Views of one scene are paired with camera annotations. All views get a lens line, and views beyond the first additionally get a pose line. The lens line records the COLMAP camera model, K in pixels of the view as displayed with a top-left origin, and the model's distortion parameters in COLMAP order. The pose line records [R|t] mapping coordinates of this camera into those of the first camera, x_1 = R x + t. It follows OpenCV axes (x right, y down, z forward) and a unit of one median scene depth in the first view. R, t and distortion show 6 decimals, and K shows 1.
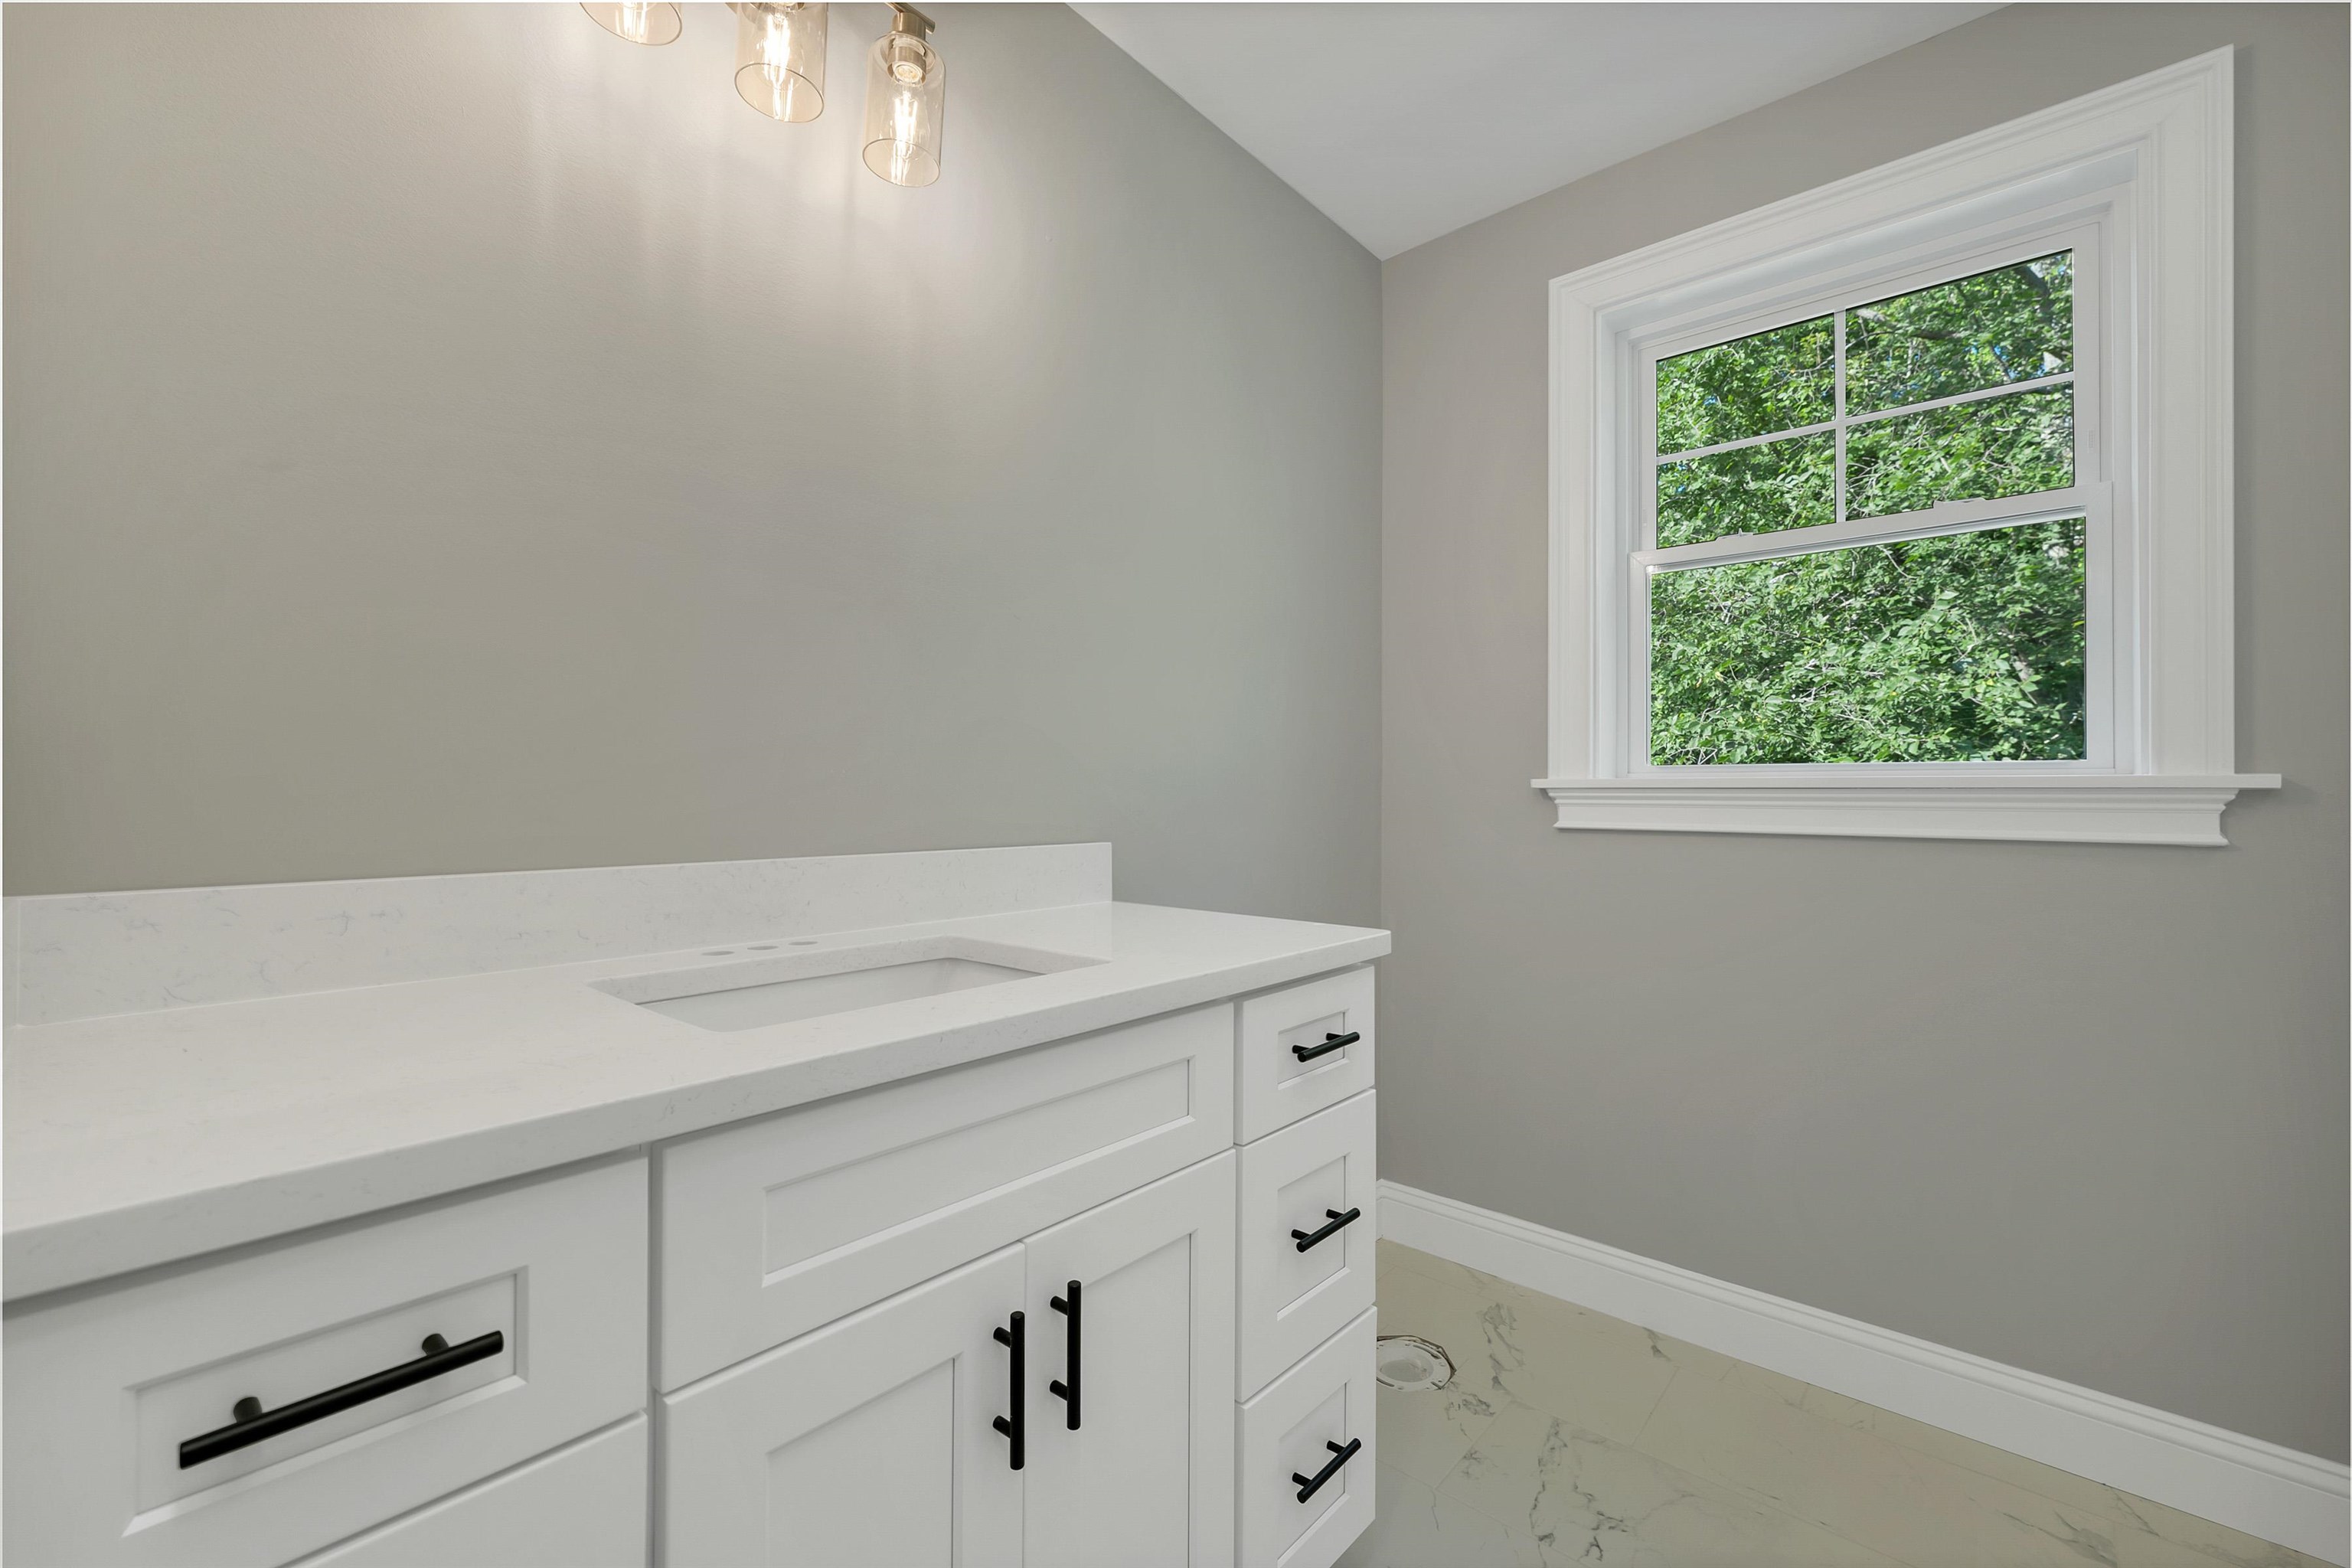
lens RADIAL K [[956.0, 0, 1171.5], [0, 956.0, 785.3], [0, 0, 1]] dist [-0.002226, 0.000500]
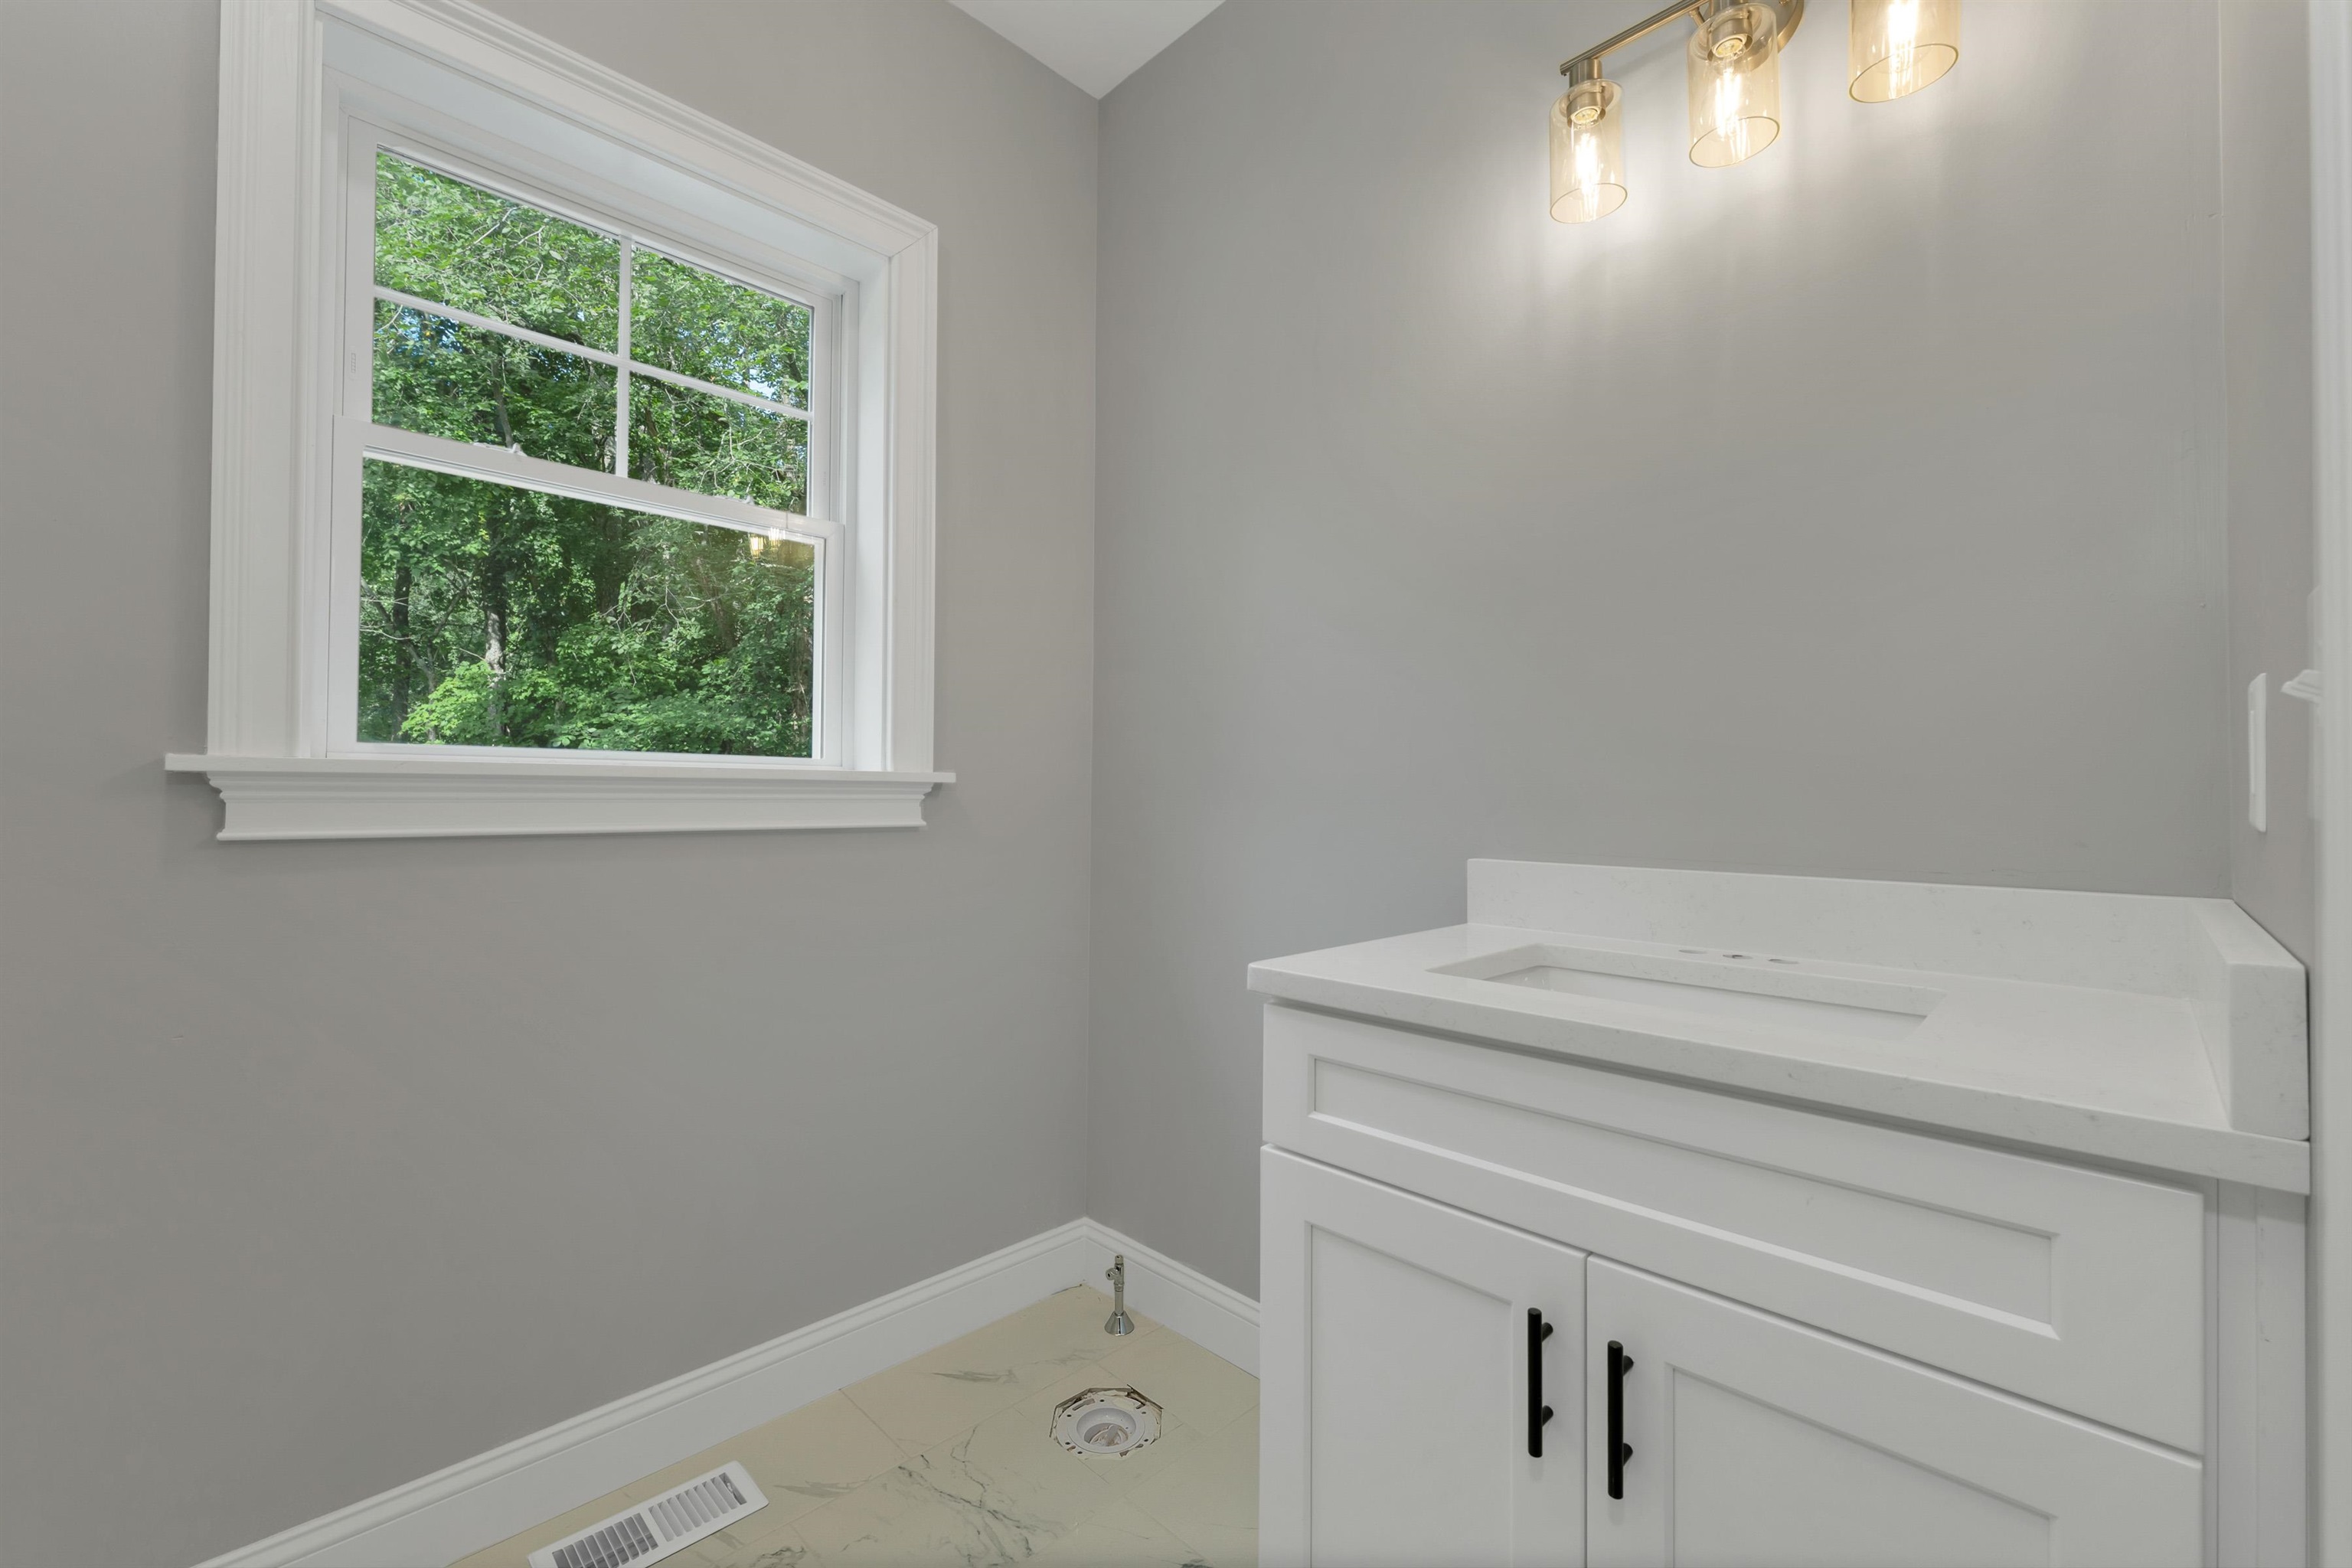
lens RADIAL K [[956.0, 0, 1171.5], [0, 956.0, 785.3], [0, 0, 1]] dist [-0.002226, 0.000500]
pose [[0.053074, 0.009596, 0.998544, -0.158625], [-0.011459, 0.999894, -0.009000, 0.010996], [-0.998525, -0.010965, 0.053179, 0.441091]]
